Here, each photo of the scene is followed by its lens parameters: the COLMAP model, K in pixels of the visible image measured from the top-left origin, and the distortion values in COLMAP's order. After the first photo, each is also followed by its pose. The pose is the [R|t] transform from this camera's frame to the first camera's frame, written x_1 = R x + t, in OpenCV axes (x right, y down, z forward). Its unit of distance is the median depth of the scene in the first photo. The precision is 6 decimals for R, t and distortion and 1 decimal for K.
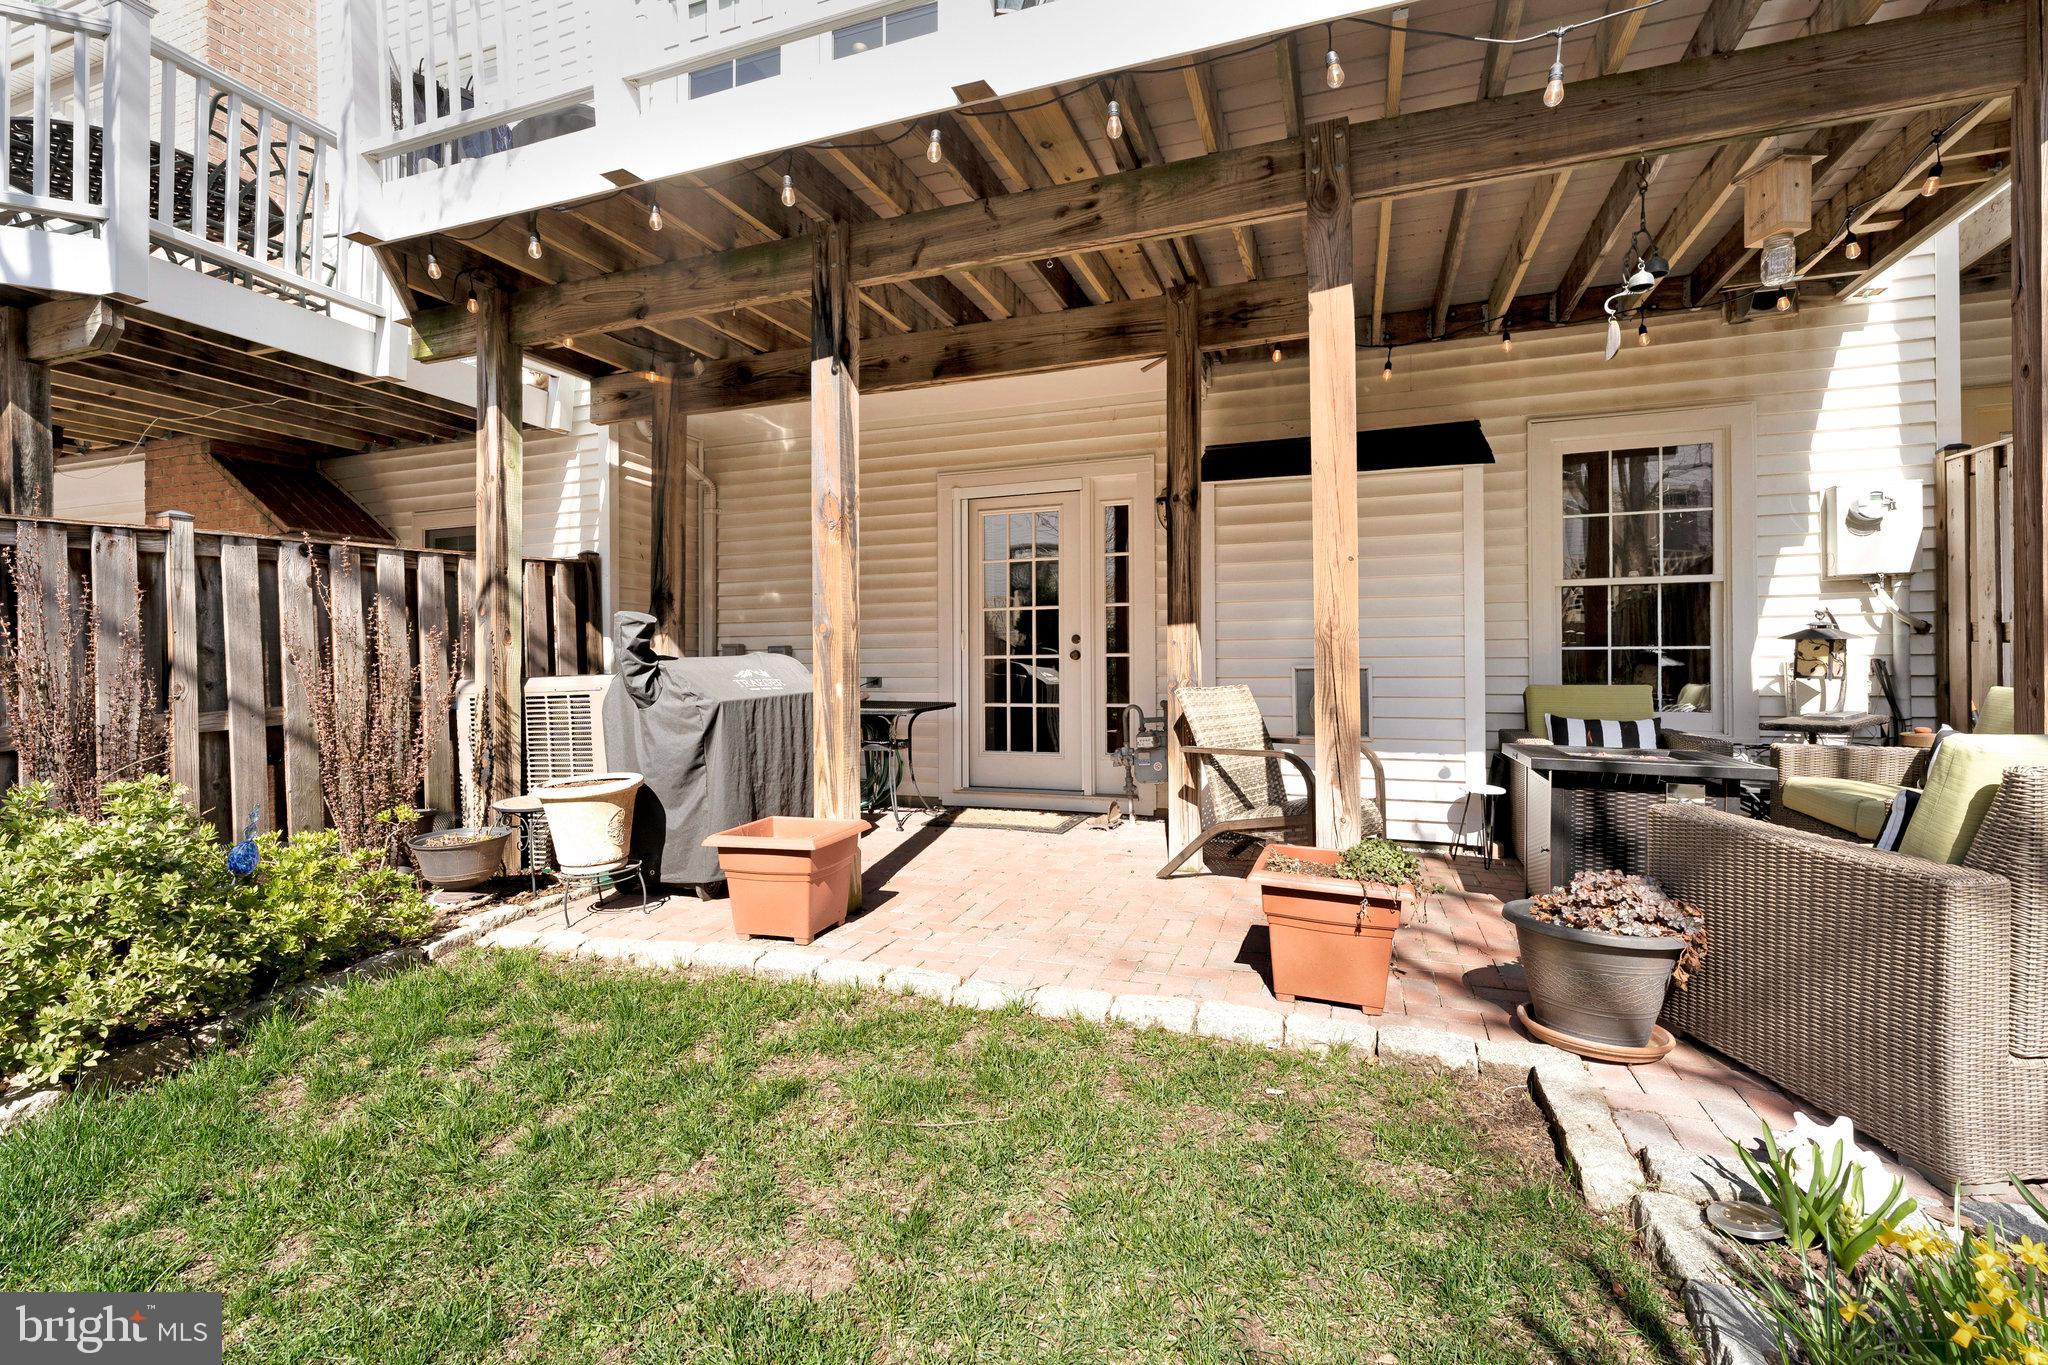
lens RADIAL K [[939.0, 0, 1003.1], [0, 939.0, 665.3], [0, 0, 1]] dist [-0.001882, 0.000564]
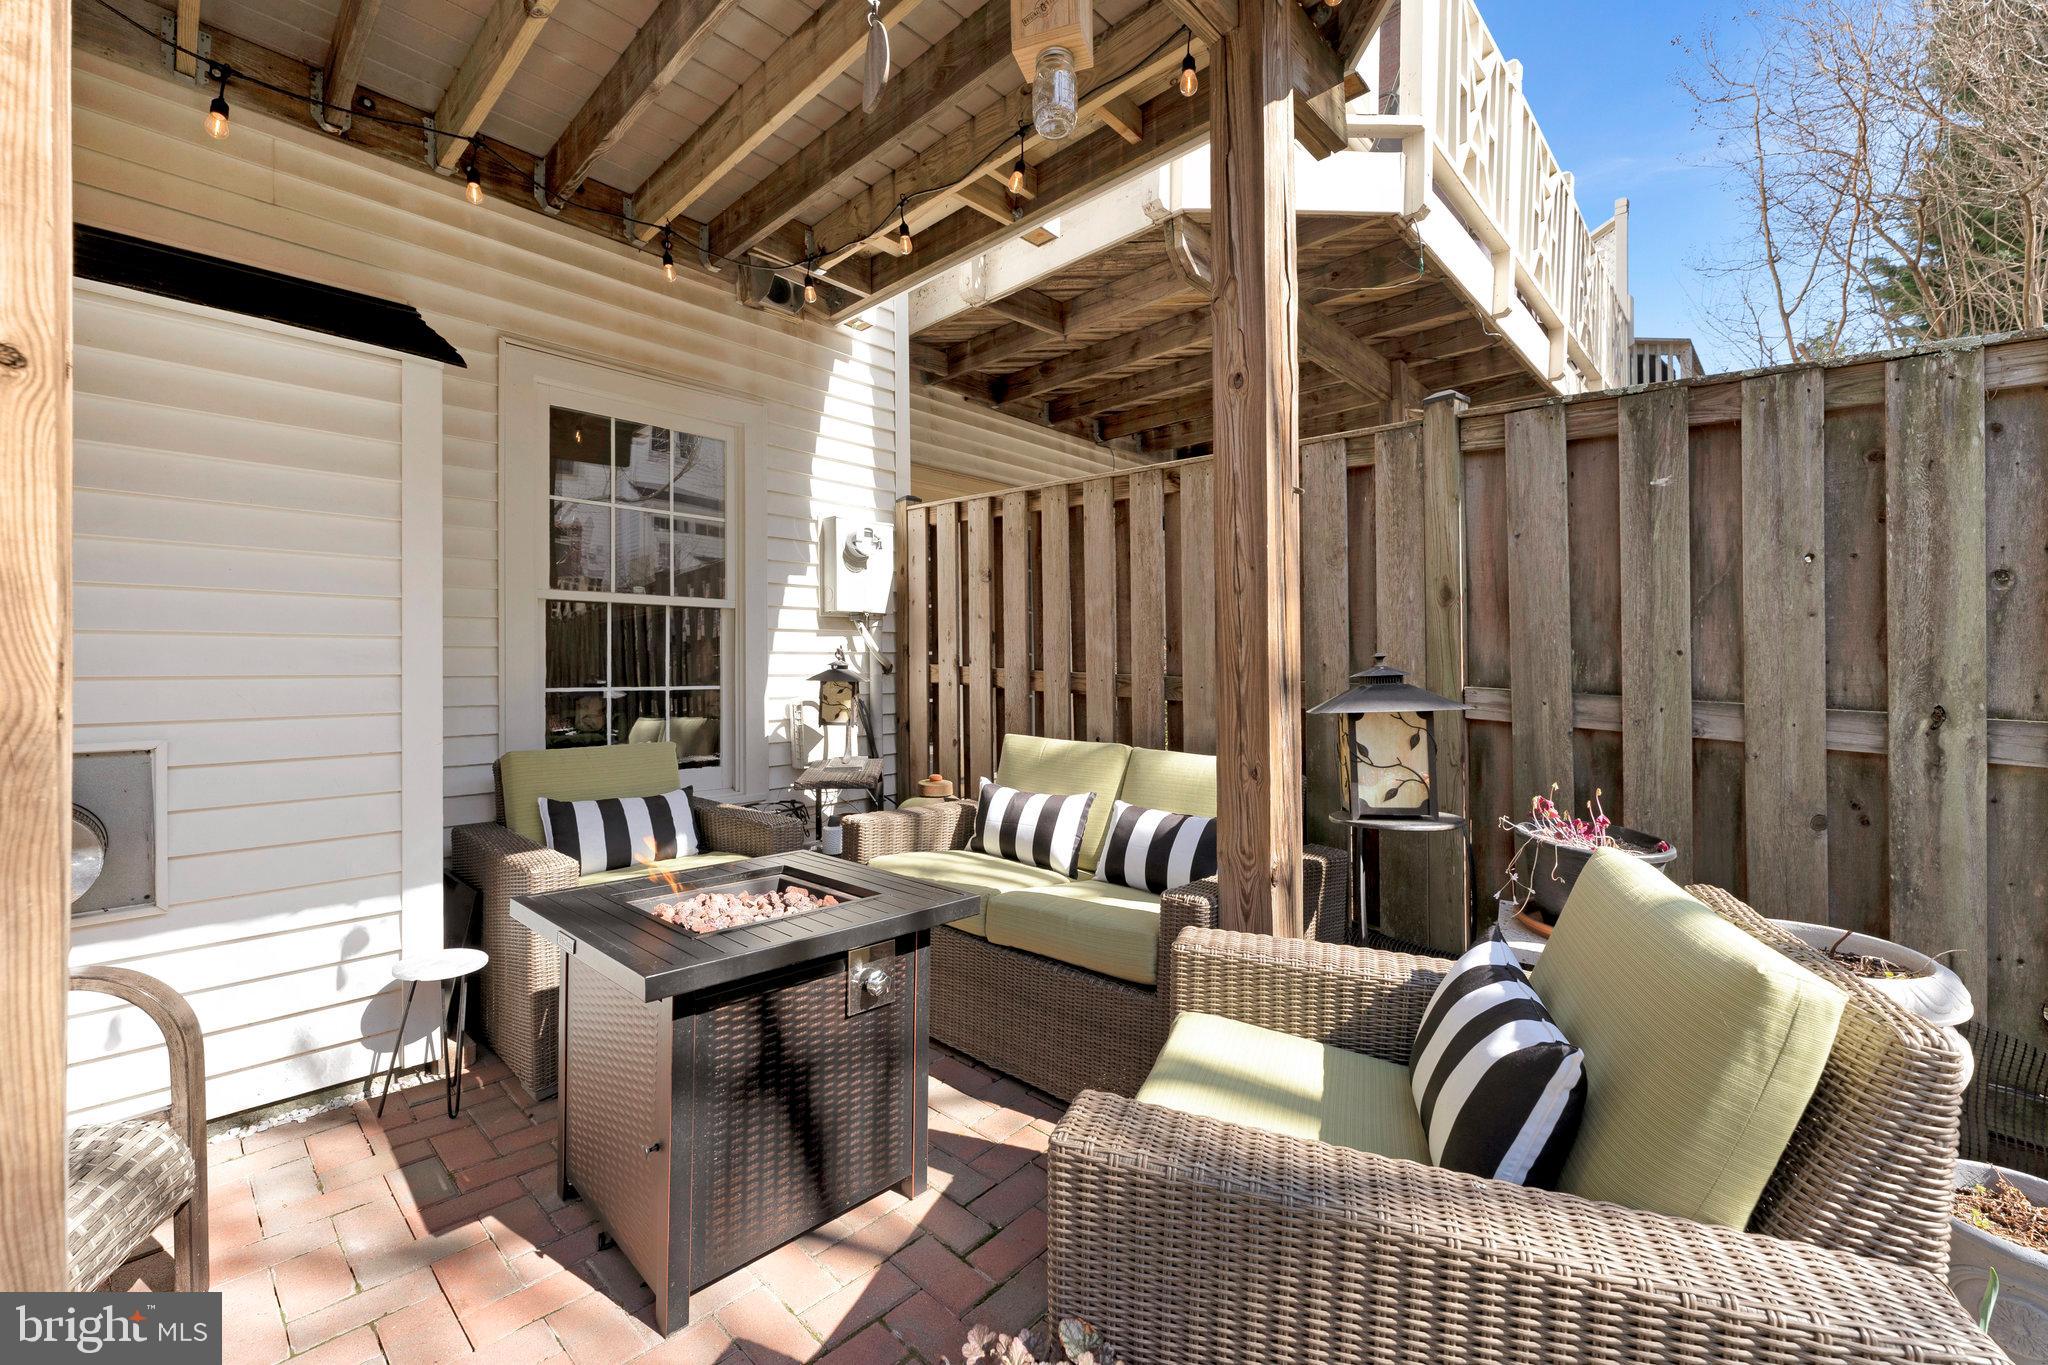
lens RADIAL K [[818.2, 0, 1020.7], [0, 818.2, 665.9], [0, 0, 1]] dist [0.007227, 0.000233]
pose [[0.386827, 0.010977, 0.922087, 0.203258], [0.001097, 0.999923, -0.012364, -0.030700], [-0.922152, 0.005794, 0.386785, 0.510477]]
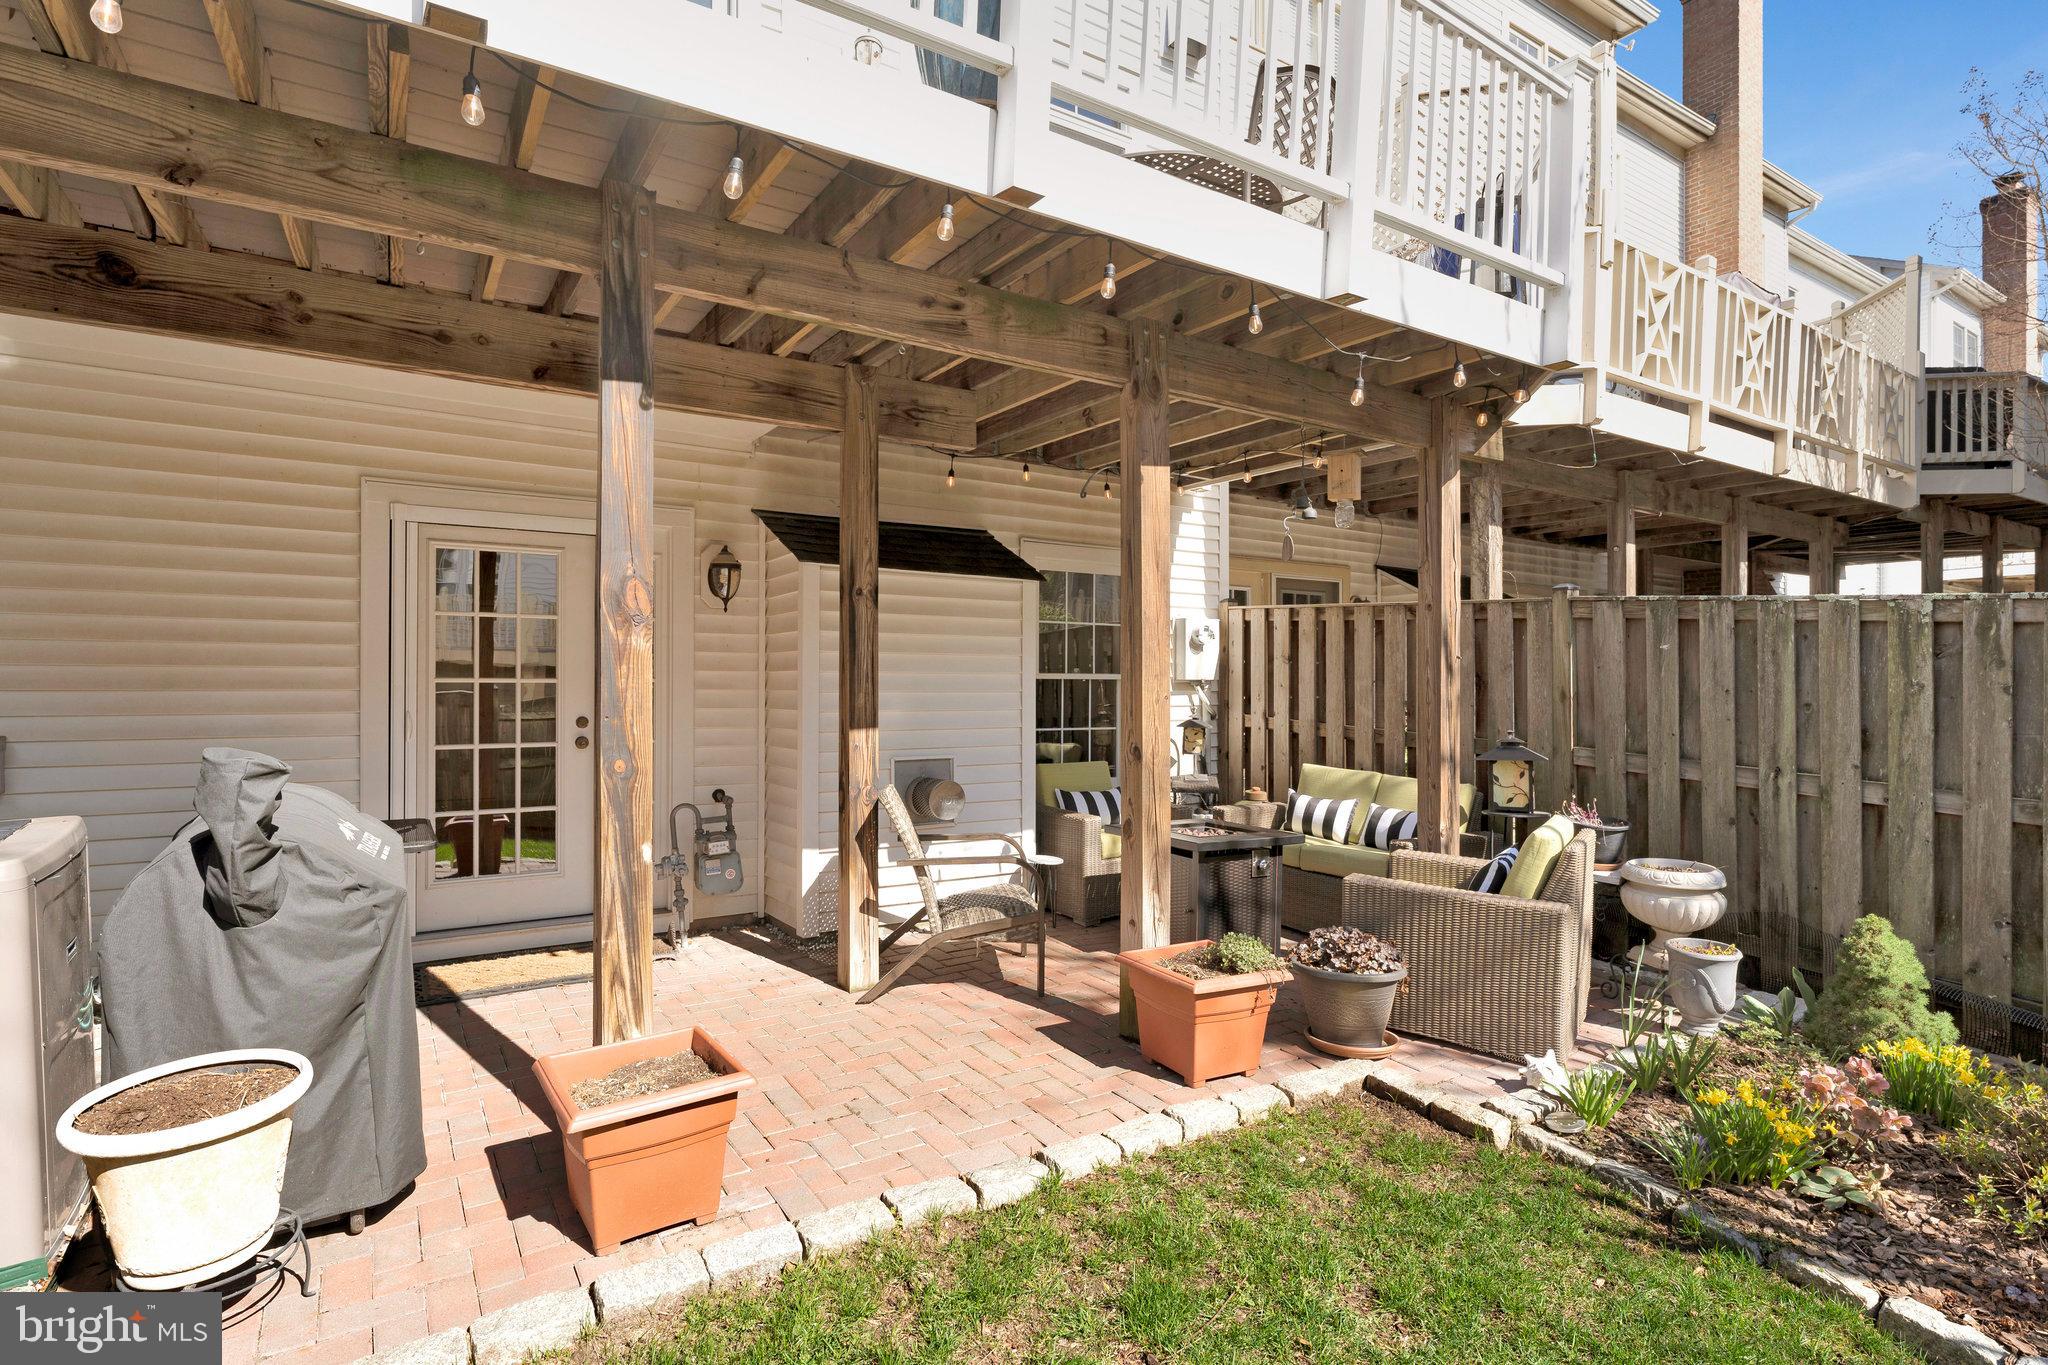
lens RADIAL K [[1025.1, 0, 1015.5], [0, 1025.1, 674.2], [0, 0, 1]] dist [0.000295, 0.000285]
pose [[0.592821, 0.011927, 0.805246, -0.546126], [-0.012774, 0.999904, -0.005405, -0.092986], [-0.805233, -0.007082, 0.592916, 0.268542]]
